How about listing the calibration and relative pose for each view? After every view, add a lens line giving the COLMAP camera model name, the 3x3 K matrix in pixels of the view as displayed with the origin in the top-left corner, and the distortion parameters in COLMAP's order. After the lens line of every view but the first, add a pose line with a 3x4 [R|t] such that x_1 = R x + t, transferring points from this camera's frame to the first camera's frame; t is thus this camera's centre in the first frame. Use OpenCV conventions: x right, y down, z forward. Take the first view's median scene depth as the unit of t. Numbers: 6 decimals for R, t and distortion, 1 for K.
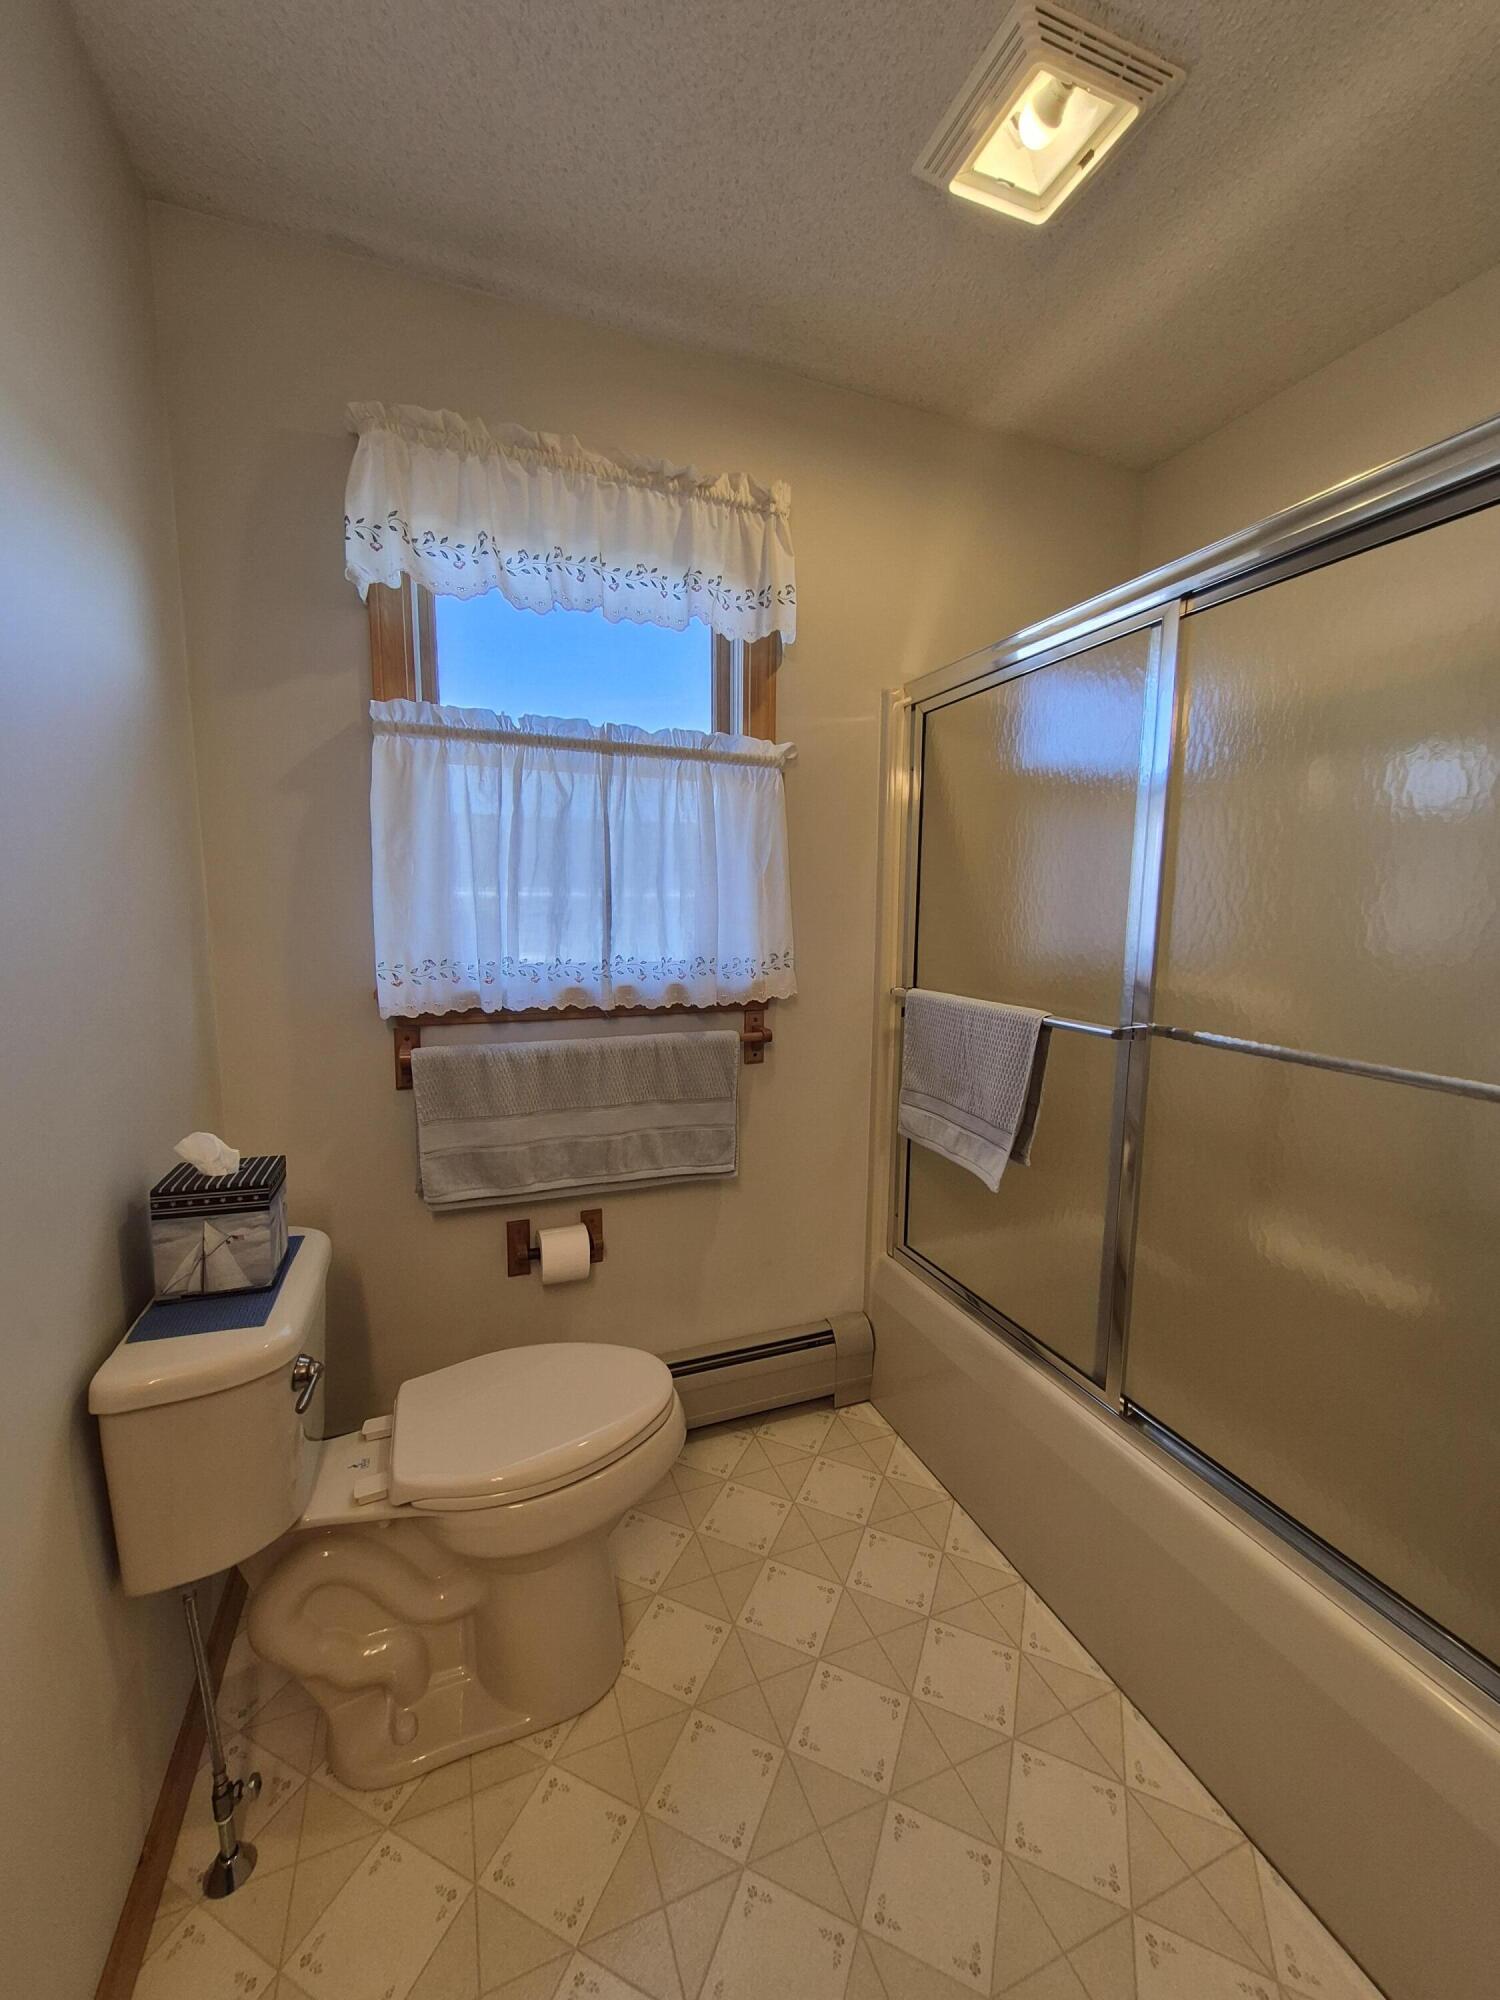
lens RADIAL K [[783.7, 0, 751.7], [0, 783.7, 1013.8], [0, 0, 1]] dist [-0.000538, 0.000683]
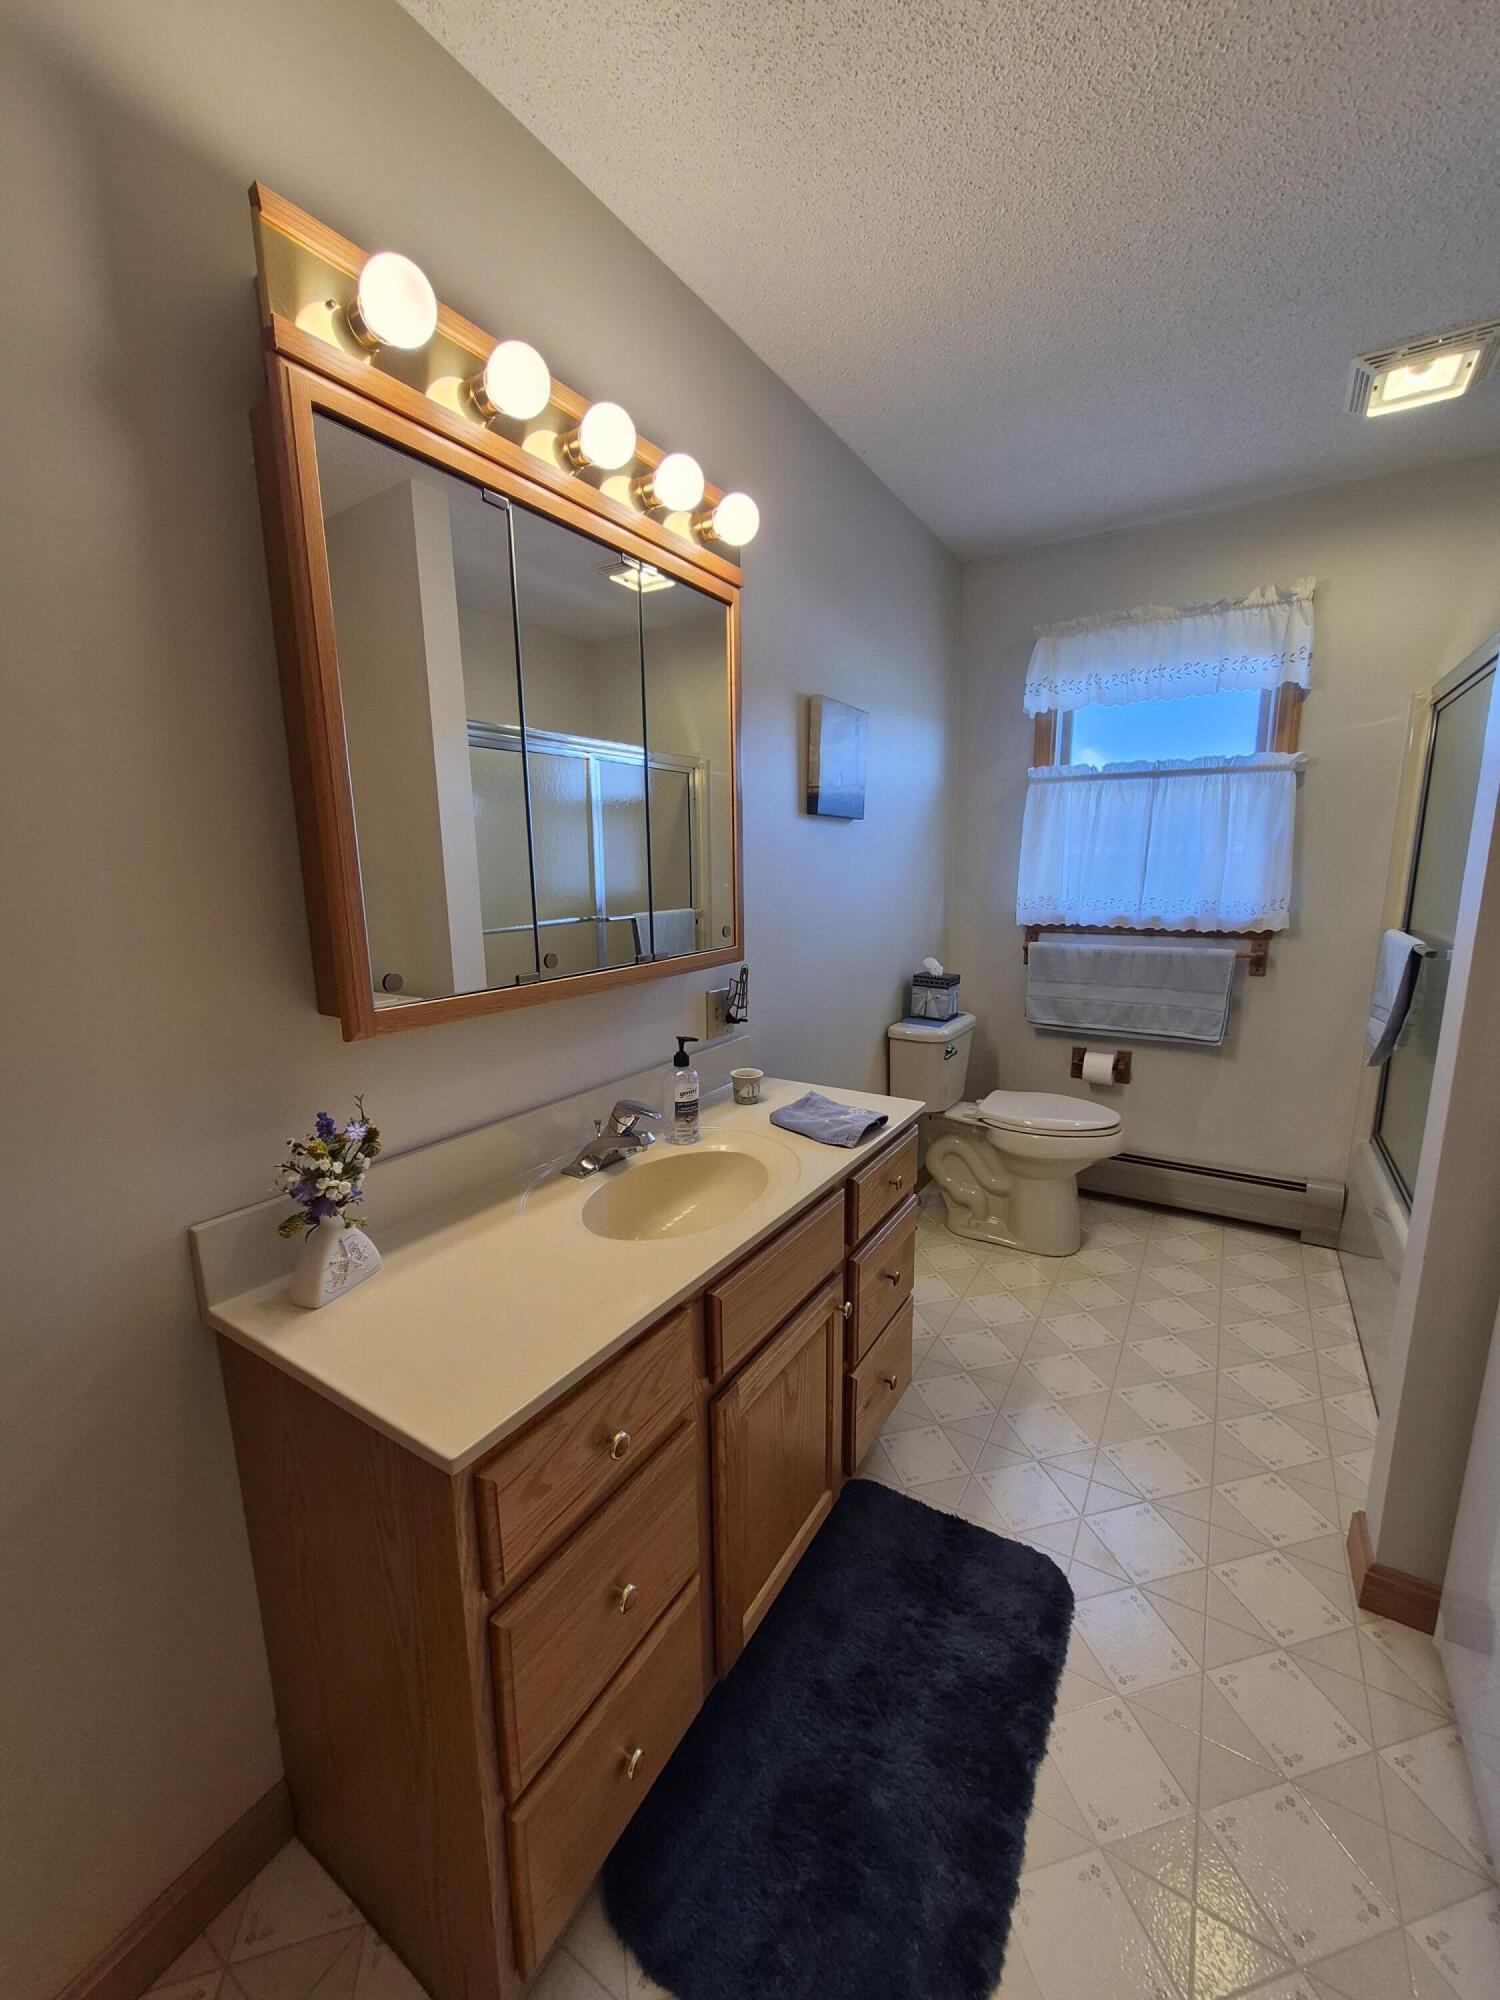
lens RADIAL K [[783.7, 0, 753.0], [0, 783.7, 1004.5], [0, 0, 1]] dist [-0.000538, 0.000683]
pose [[0.601098, 0.126071, -0.789169, 0.696315], [-0.094869, 0.991753, 0.086173, 0.092580], [0.793525, 0.023069, 0.608101, -0.722358]]
